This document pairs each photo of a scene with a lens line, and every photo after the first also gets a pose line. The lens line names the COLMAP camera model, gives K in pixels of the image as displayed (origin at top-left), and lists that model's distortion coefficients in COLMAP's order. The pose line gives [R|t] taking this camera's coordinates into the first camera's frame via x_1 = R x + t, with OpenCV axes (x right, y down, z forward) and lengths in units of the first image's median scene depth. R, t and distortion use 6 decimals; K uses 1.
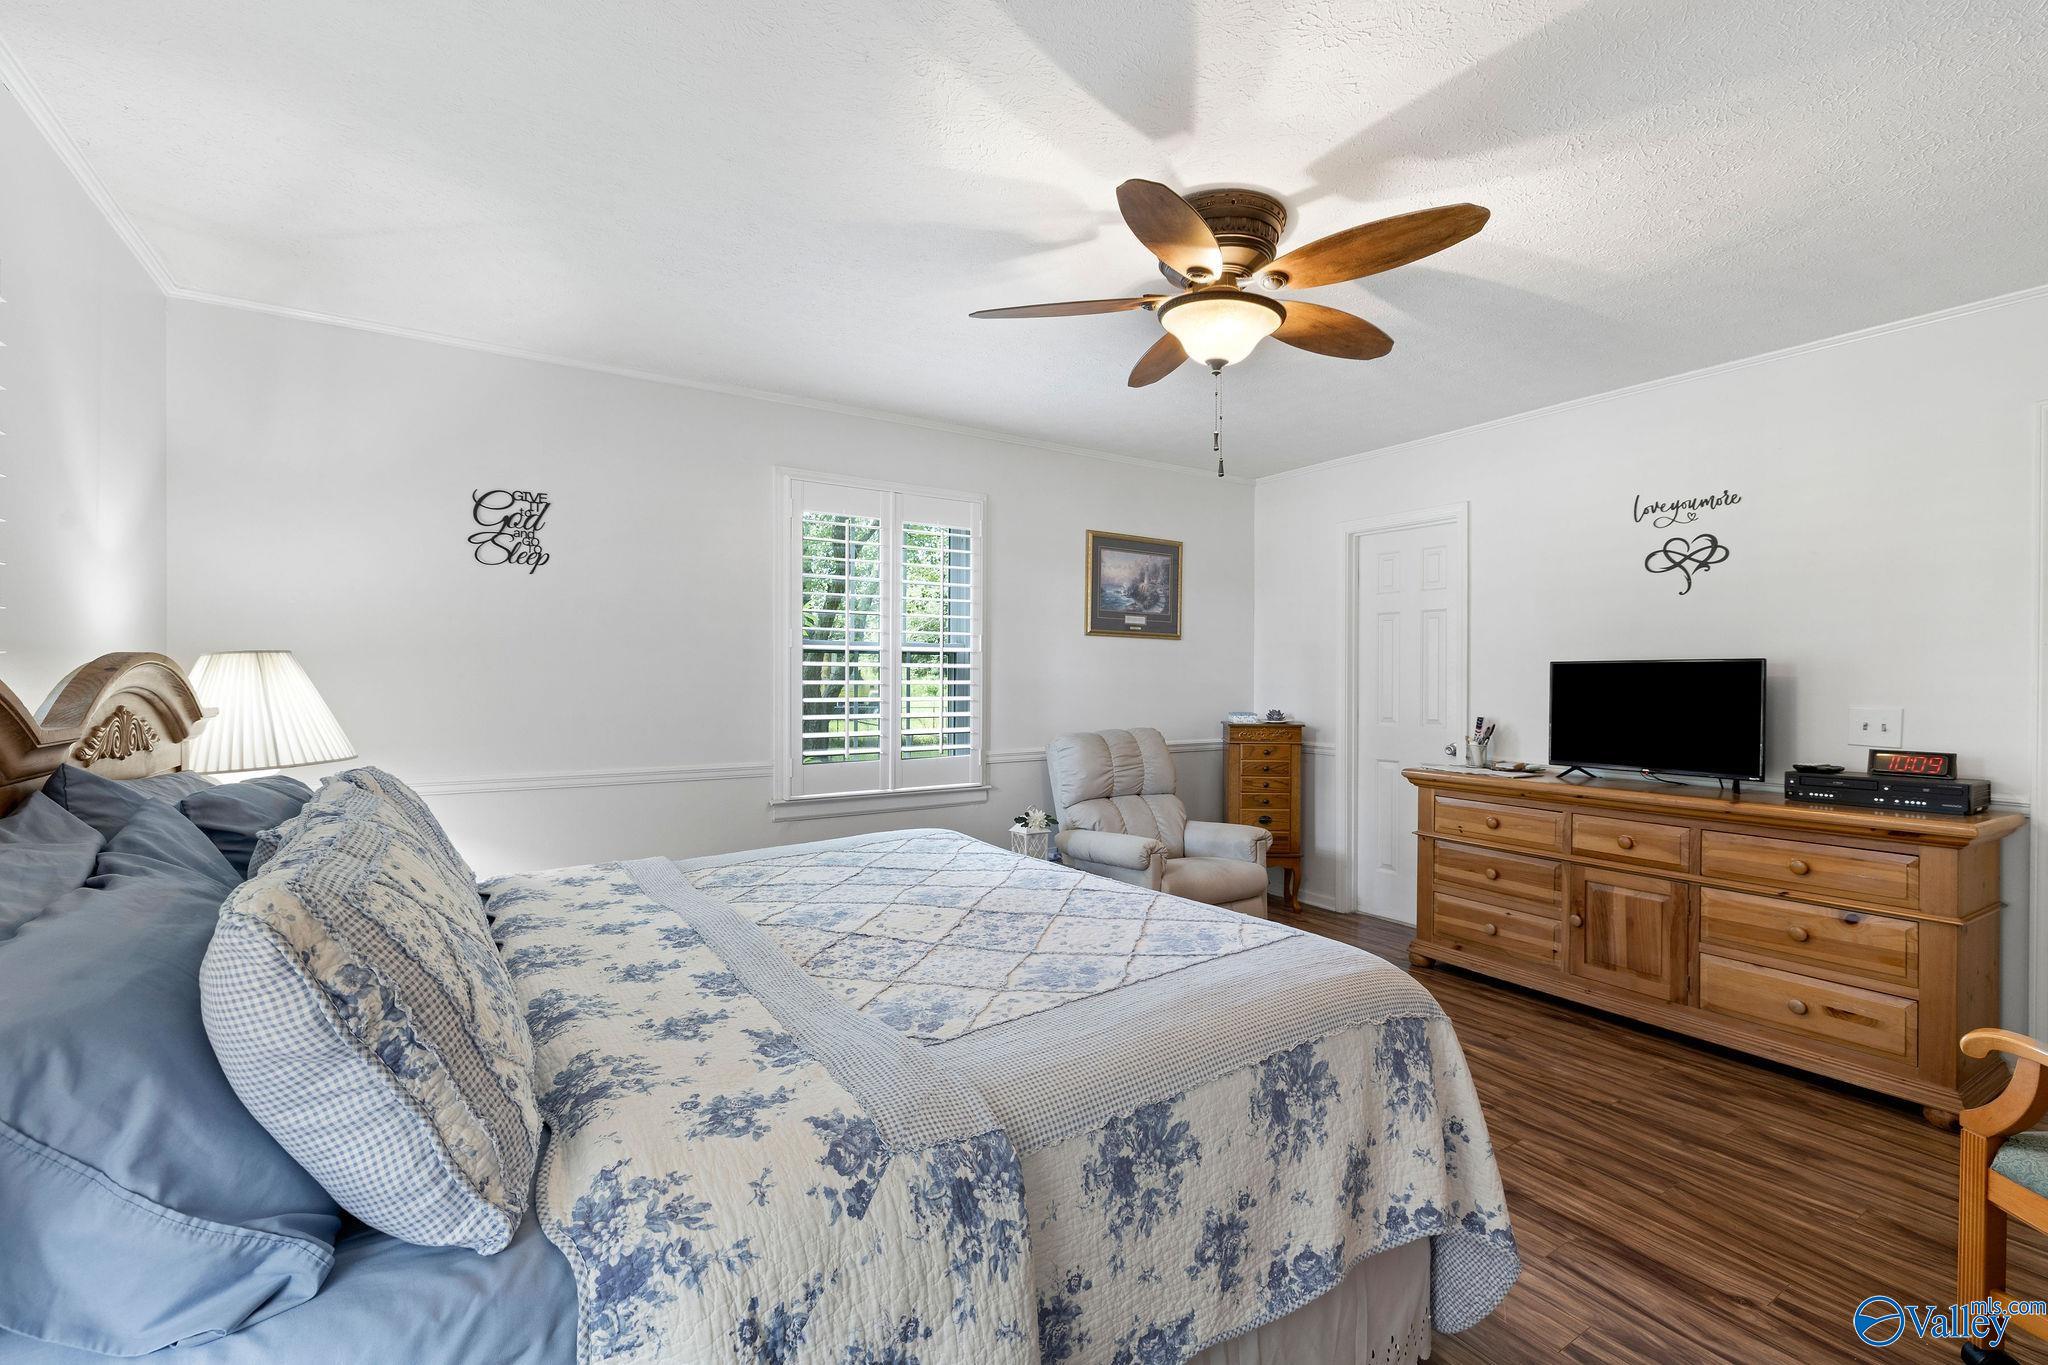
lens RADIAL K [[905.1, 0, 1066.1], [0, 905.1, 690.1], [0, 0, 1]] dist [0.001364, -0.000483]
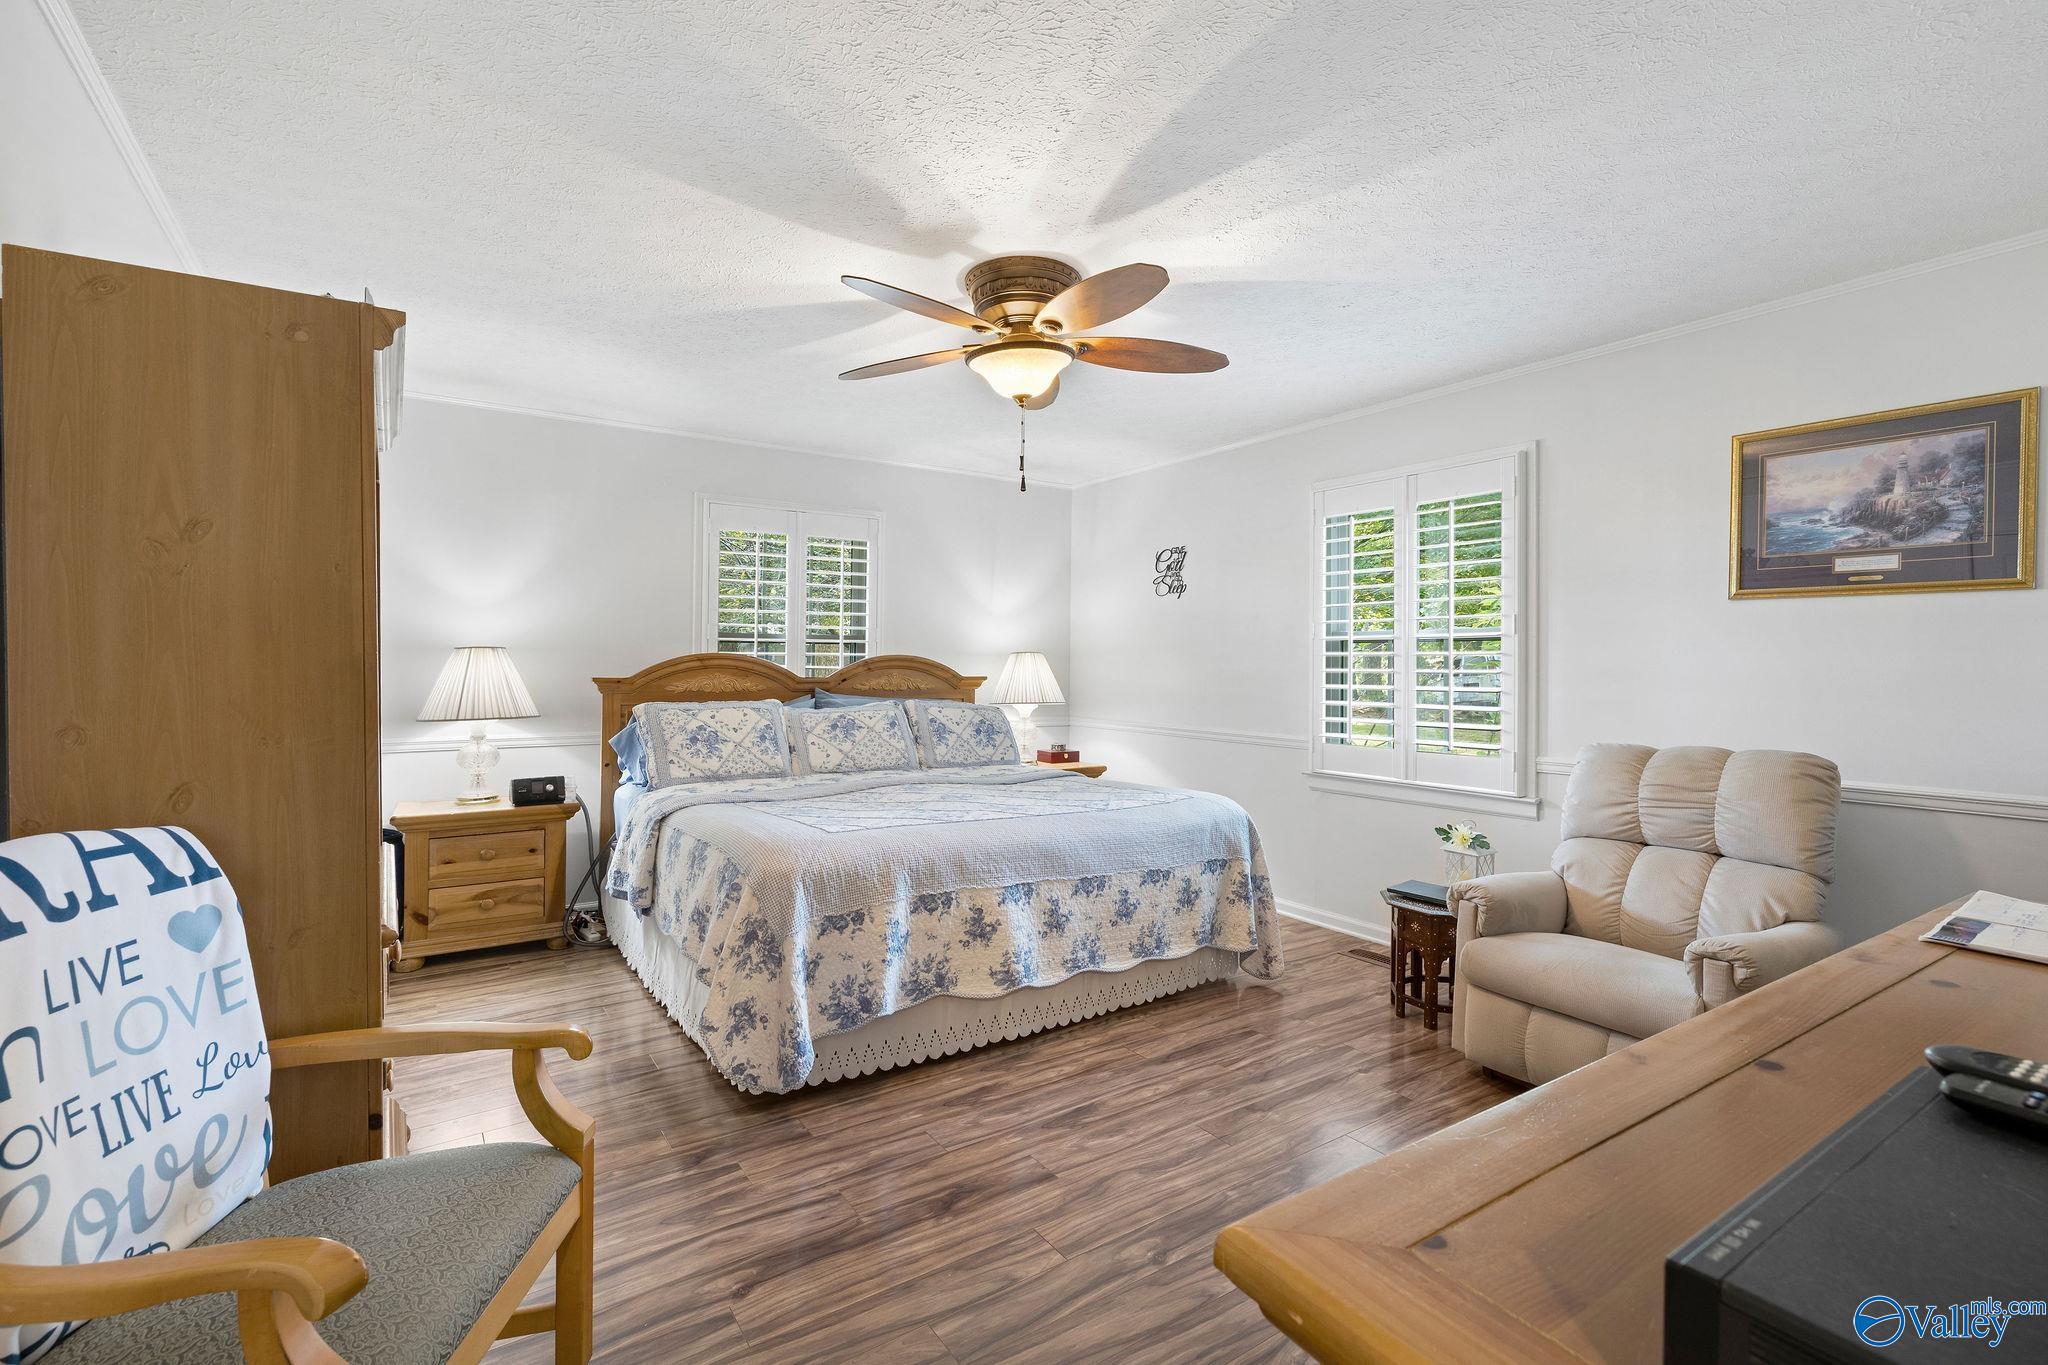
lens RADIAL K [[905.1, 0, 1009.6], [0, 905.1, 663.7], [0, 0, 1]] dist [0.001364, -0.000483]
pose [[-0.006231, -0.005364, -0.999966, 0.757674], [-0.020690, 0.999772, -0.005234, -0.001783], [0.999767, 0.020657, -0.006341, 0.562049]]
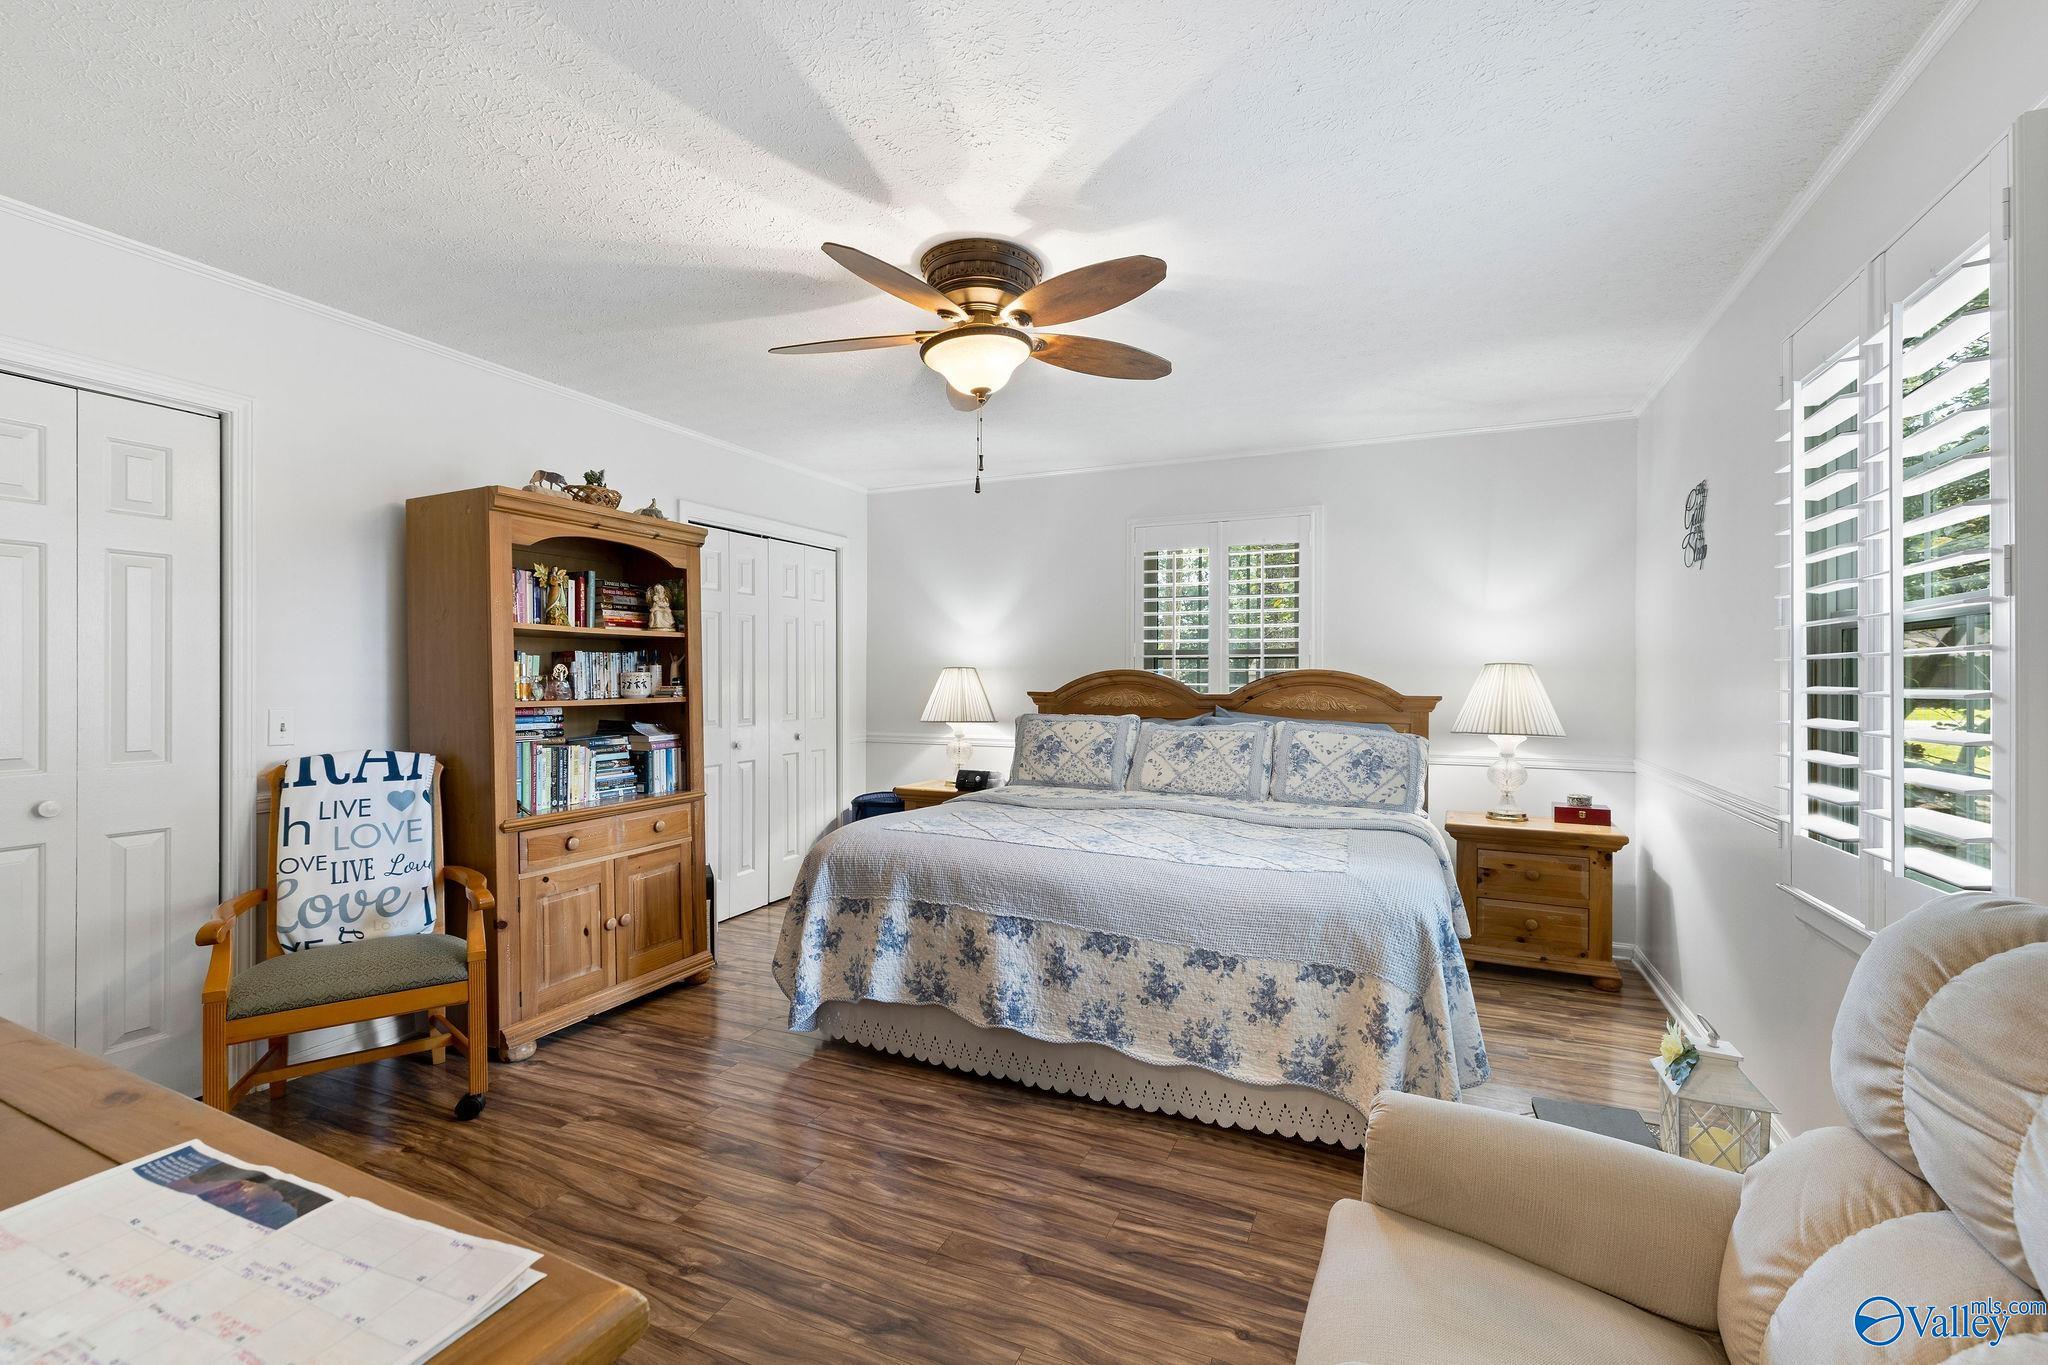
lens RADIAL K [[905.1, 0, 1005.5], [0, 905.1, 688.0], [0, 0, 1]] dist [0.001364, -0.000483]
pose [[-0.857750, -0.003054, -0.514058, 0.389519], [-0.015531, 0.999680, 0.019976, -0.011058], [0.513832, 0.025118, -0.857523, 1.119209]]
